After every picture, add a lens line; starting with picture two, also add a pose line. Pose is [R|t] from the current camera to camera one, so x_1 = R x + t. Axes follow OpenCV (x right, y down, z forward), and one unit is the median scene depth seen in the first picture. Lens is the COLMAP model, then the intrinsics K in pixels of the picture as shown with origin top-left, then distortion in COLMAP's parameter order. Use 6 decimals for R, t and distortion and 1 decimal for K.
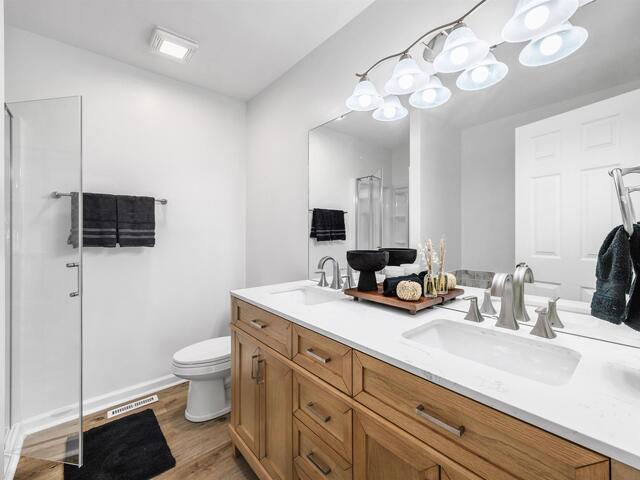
lens RADIAL K [[278.0, 0, 319.3], [0, 278.0, 230.0], [0, 0, 1]] dist [0.036445, -0.000132]
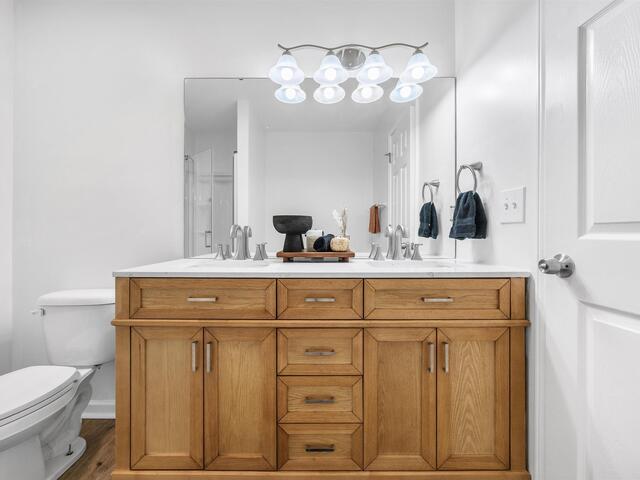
lens RADIAL K [[272.9, 0, 321.0], [0, 272.9, 233.3], [0, 0, 1]] dist [-0.001819, -0.000323]
pose [[0.652704, 0.005074, 0.757596, -0.551319], [-0.001023, 0.999983, -0.005816, 0.150919], [-0.757612, 0.003021, 0.652698, 0.244807]]
